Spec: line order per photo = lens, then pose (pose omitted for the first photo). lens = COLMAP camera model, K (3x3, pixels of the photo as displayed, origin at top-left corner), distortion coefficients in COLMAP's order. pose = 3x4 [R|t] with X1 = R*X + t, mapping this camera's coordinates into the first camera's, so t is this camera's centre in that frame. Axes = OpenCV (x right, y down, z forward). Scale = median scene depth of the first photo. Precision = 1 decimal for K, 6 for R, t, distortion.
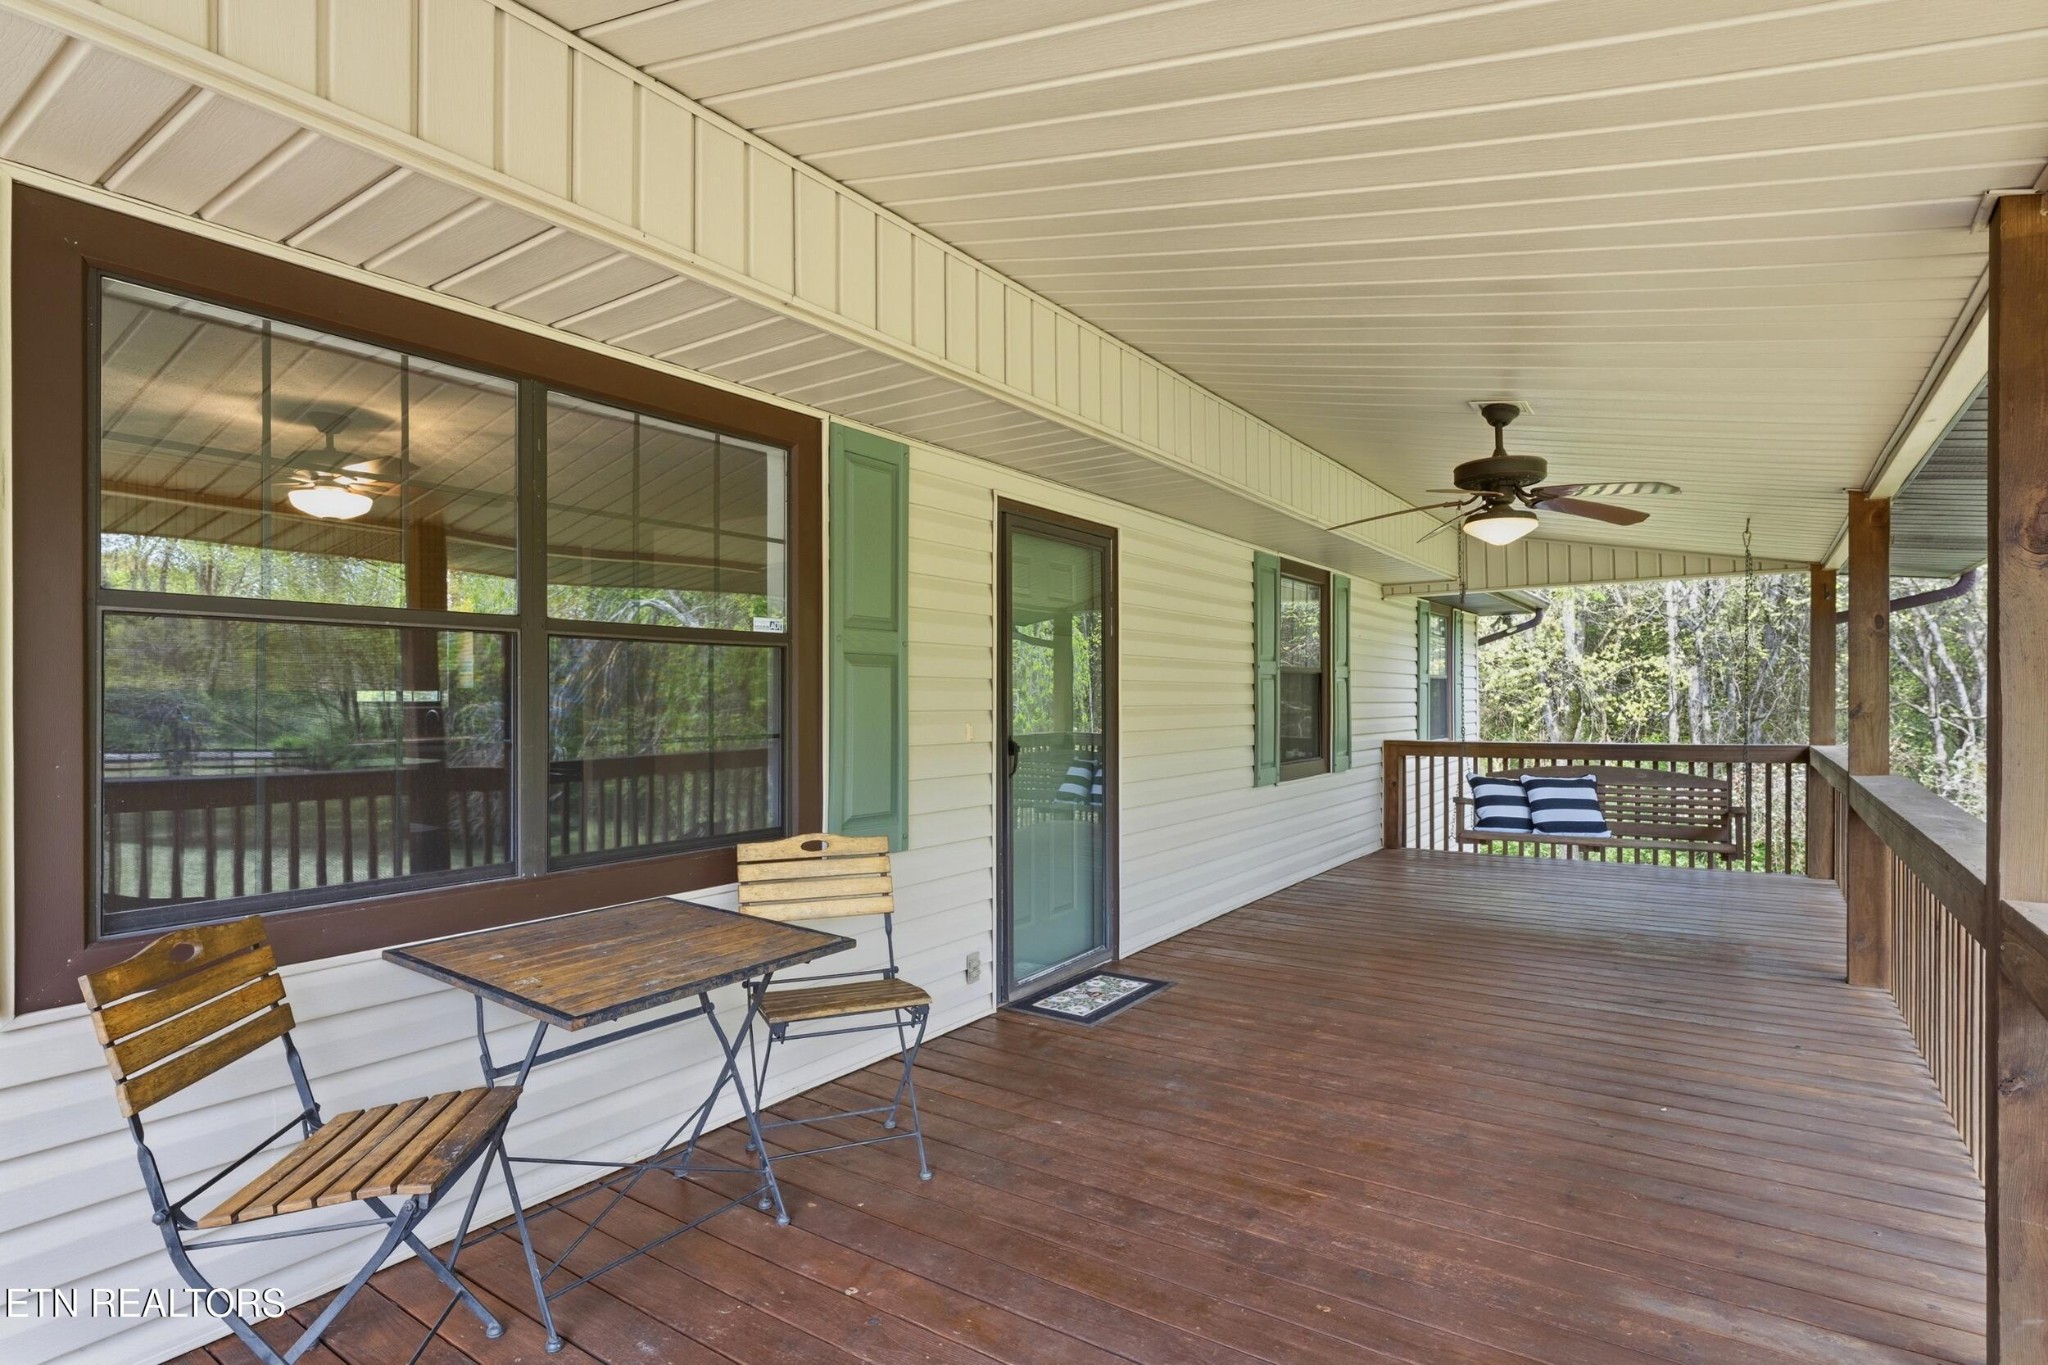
lens RADIAL K [[1042.4, 0, 1012.9], [0, 1042.4, 693.2], [0, 0, 1]] dist [-0.000800, 0.000661]
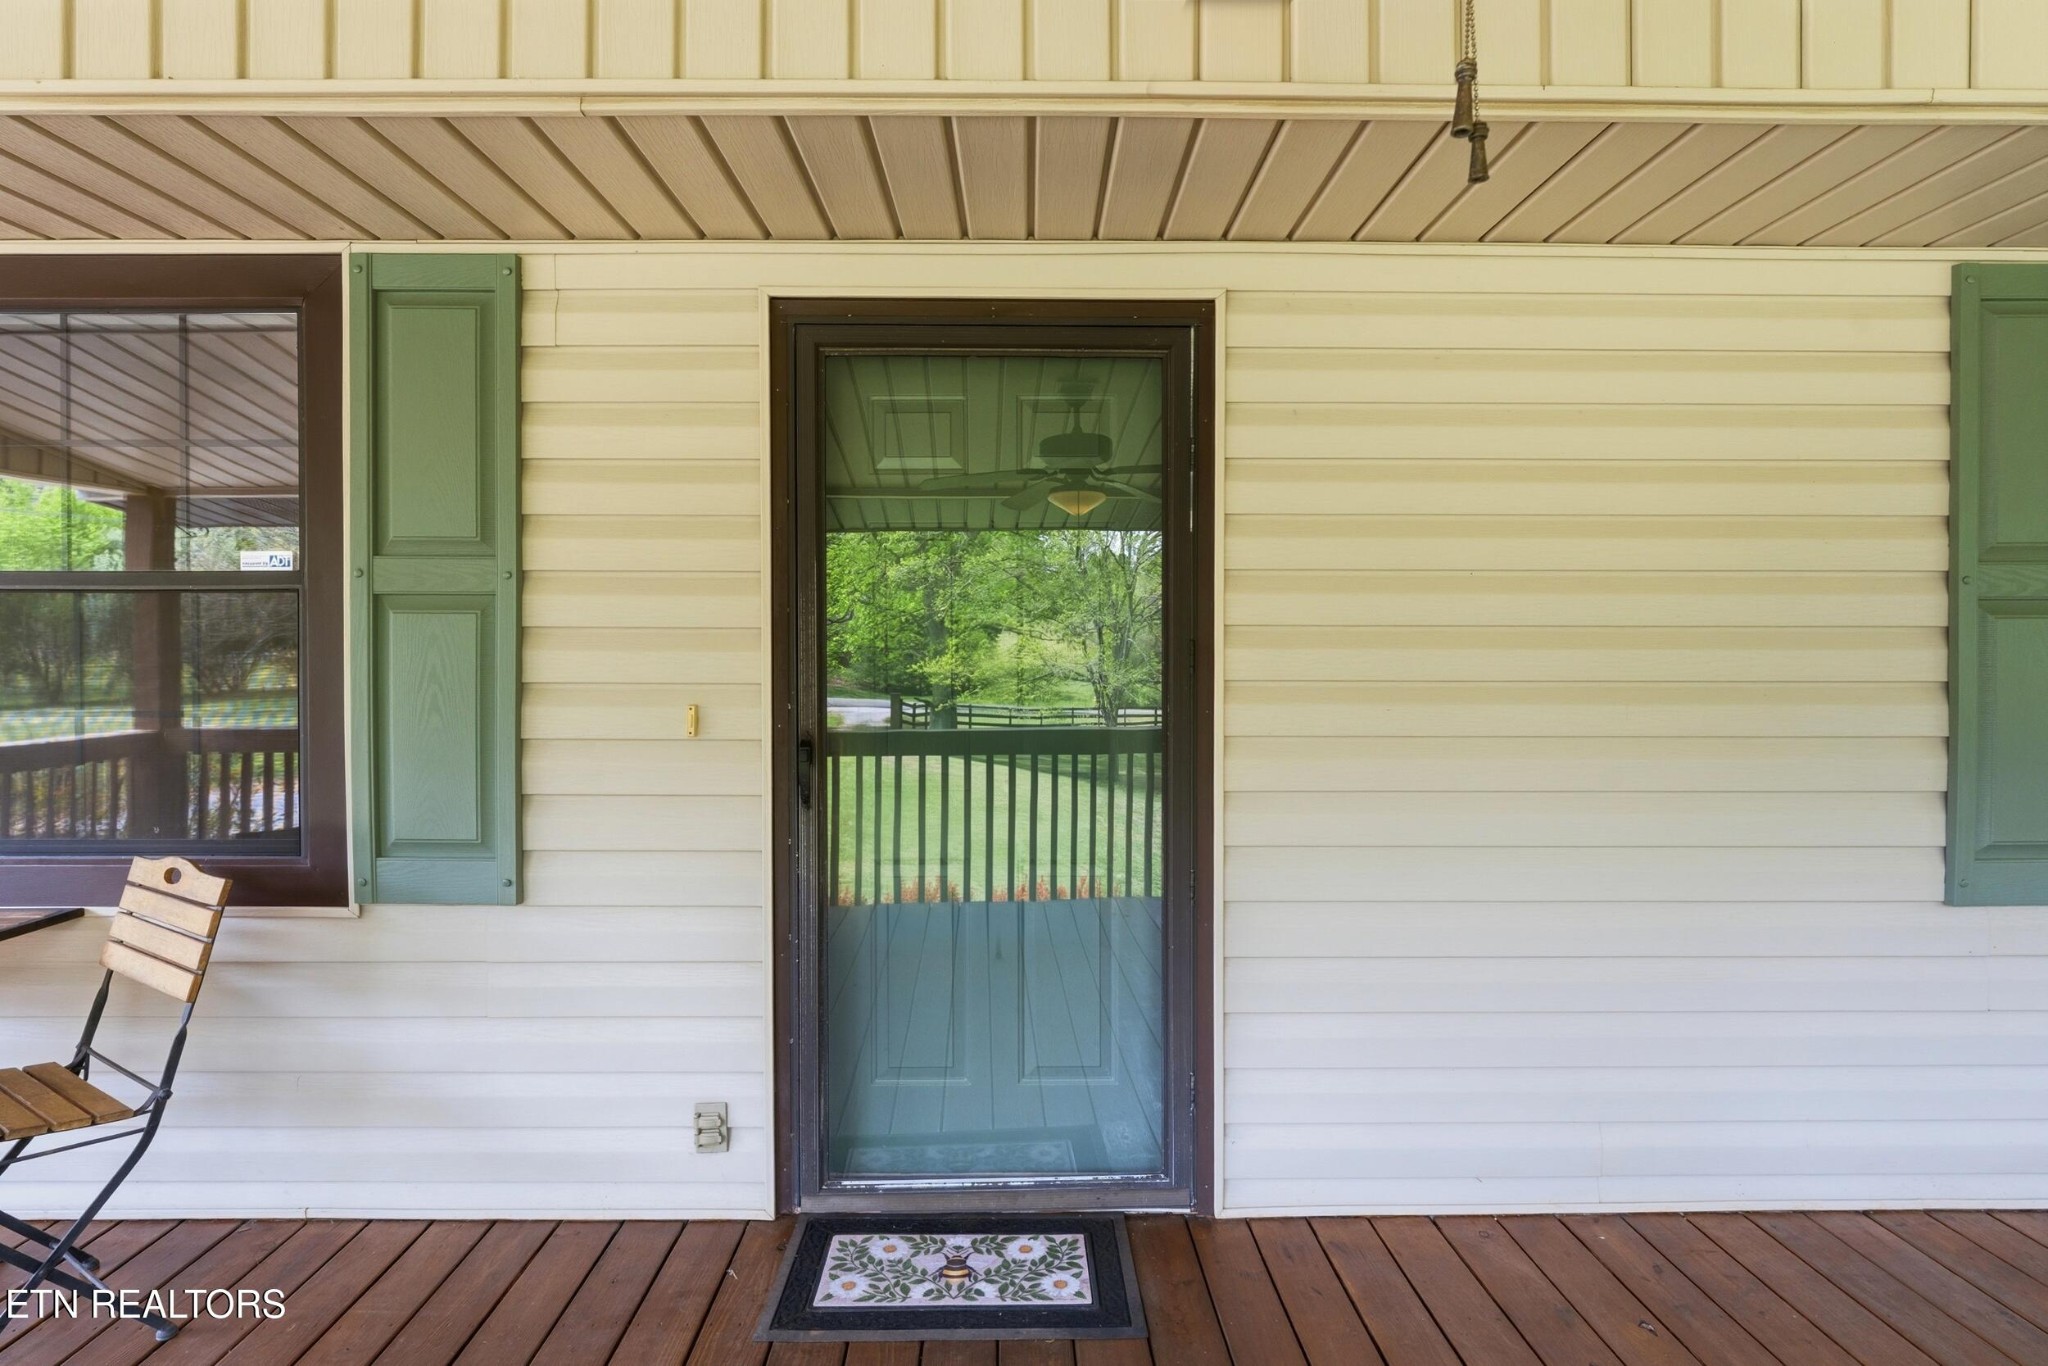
lens RADIAL K [[1042.4, 0, 1024.2], [0, 1042.4, 671.0], [0, 0, 1]] dist [-0.000800, 0.000661]
pose [[0.583749, 0.013561, -0.811821, 0.487663], [0.002019, 0.999833, 0.018154, -0.000644], [0.811932, -0.012236, 0.583624, 0.741604]]
